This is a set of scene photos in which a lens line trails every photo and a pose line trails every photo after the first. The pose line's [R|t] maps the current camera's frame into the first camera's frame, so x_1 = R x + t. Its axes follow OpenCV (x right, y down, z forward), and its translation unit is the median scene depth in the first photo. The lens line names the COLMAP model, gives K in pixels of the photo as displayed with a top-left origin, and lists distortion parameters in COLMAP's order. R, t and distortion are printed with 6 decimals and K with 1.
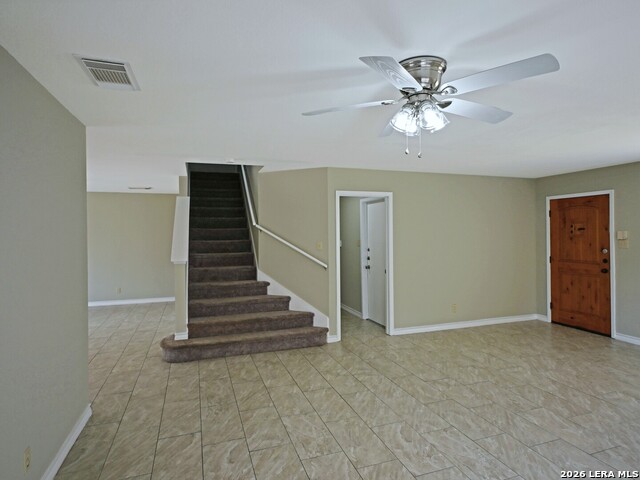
lens RADIAL K [[357.0, 0, 315.1], [0, 357.0, 234.9], [0, 0, 1]] dist [-0.004819, 0.004957]
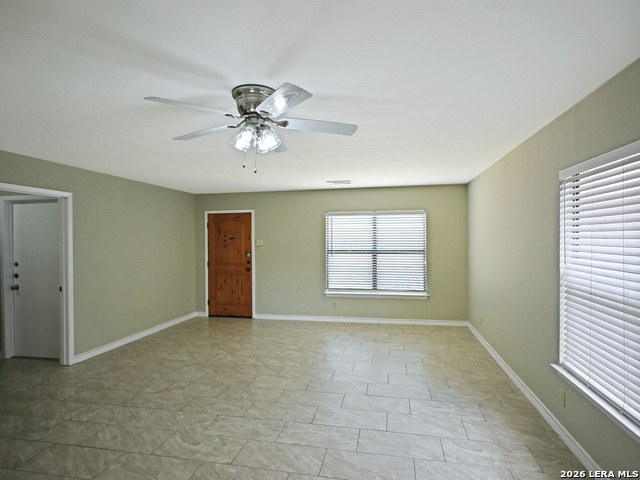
lens RADIAL K [[357.0, 0, 313.3], [0, 357.0, 244.9], [0, 0, 1]] dist [-0.004819, 0.004957]
pose [[0.524772, -0.009228, 0.851193, -0.228195], [0.009880, 0.999940, 0.004749, 0.004179], [-0.851186, 0.005917, 0.524831, 0.096614]]
